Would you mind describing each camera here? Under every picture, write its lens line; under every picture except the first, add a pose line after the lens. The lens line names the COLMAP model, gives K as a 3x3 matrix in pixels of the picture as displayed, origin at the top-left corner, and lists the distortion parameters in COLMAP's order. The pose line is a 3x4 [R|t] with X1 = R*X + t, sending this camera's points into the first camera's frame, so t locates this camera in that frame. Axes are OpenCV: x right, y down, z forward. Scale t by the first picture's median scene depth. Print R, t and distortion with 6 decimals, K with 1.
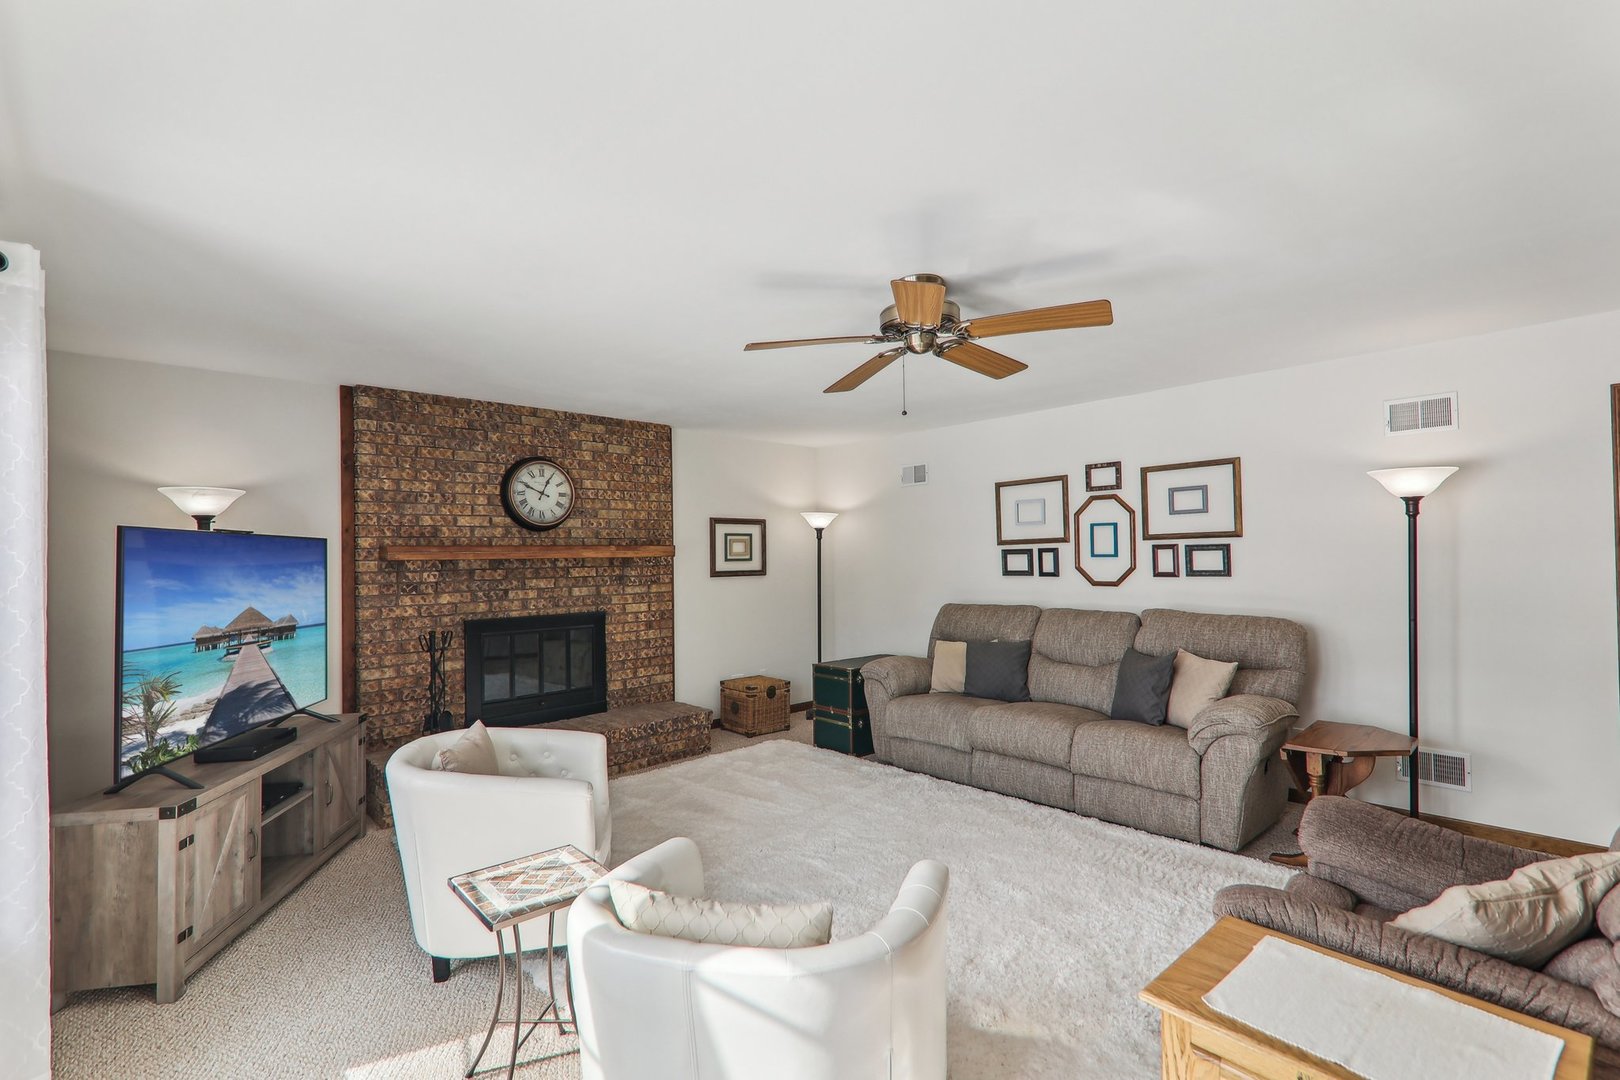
lens RADIAL K [[735.7, 0, 808.5], [0, 735.7, 533.5], [0, 0, 1]] dist [0.025683, -0.009991]
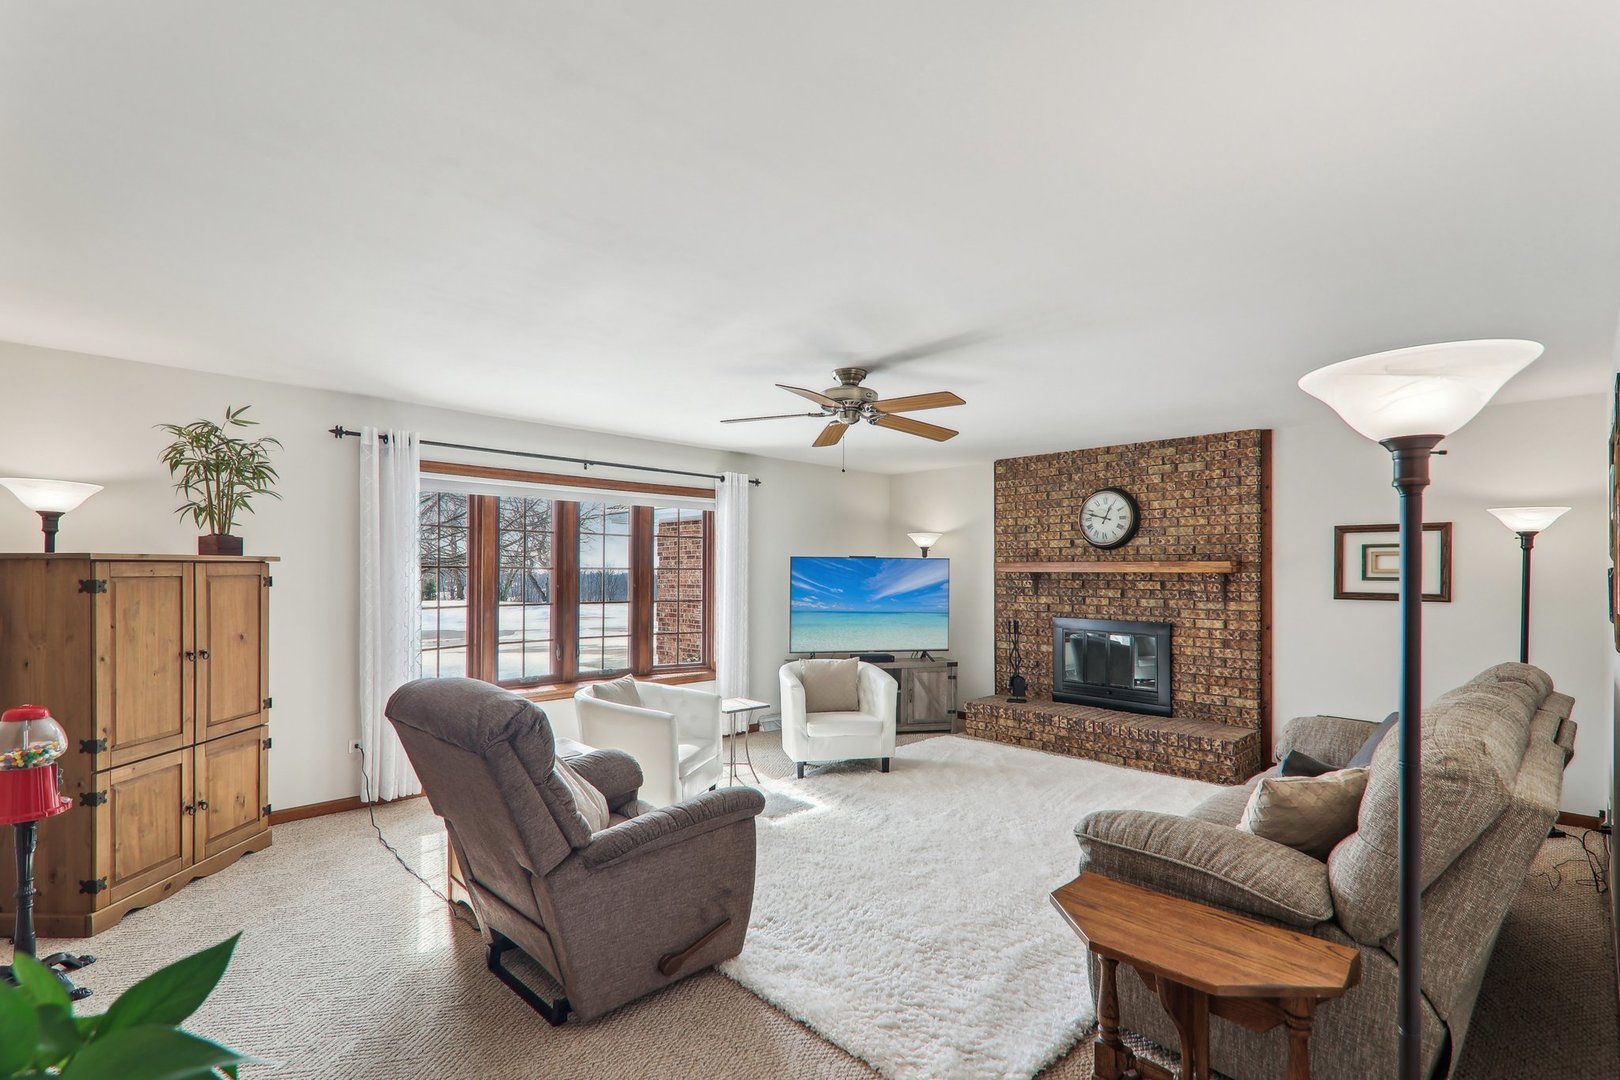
lens RADIAL K [[743.9, 0, 805.2], [0, 743.9, 553.3], [0, 0, 1]] dist [0.021344, -0.000418]
pose [[0.025282, -0.010565, -0.999625, 0.796729], [0.024986, 0.999638, -0.009934, 0.002579], [0.999368, -0.024726, 0.025536, 0.455968]]
